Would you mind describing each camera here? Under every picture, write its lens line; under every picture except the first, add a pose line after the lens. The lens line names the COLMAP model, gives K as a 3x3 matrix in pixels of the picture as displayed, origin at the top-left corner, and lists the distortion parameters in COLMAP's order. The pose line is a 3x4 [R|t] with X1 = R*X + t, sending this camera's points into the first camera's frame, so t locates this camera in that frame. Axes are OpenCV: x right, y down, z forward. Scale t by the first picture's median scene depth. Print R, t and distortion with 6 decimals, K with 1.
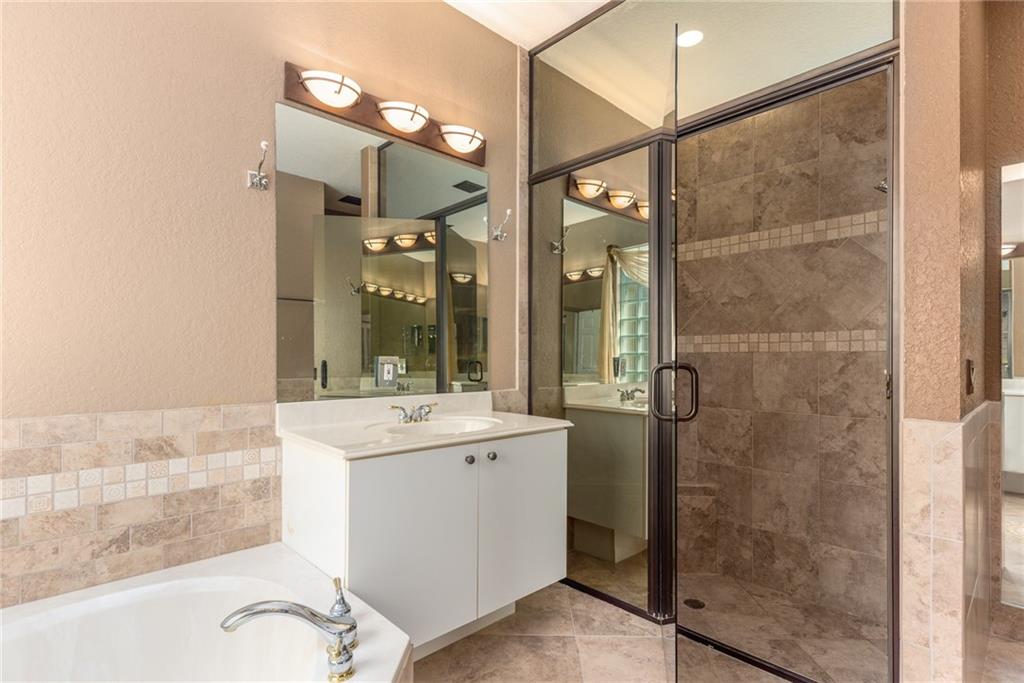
lens RADIAL K [[500.0, 0, 509.1], [0, 500.0, 358.3], [0, 0, 1]] dist [0.005306, 0.000367]
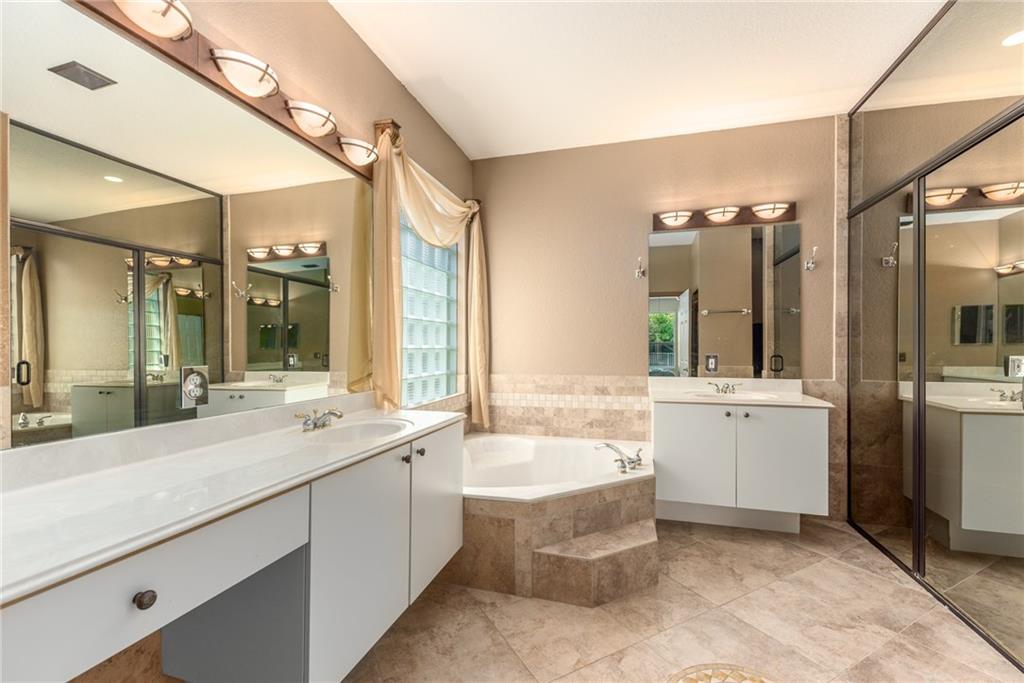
lens RADIAL K [[463.8, 0, 497.8], [0, 463.8, 348.4], [0, 0, 1]] dist [-0.000314, -0.000054]
pose [[0.461831, 0.000064, -0.886968, 0.955098], [-0.000009, 1.000000, 0.000067, -0.028127], [0.886968, -0.000023, 0.461831, -0.460850]]
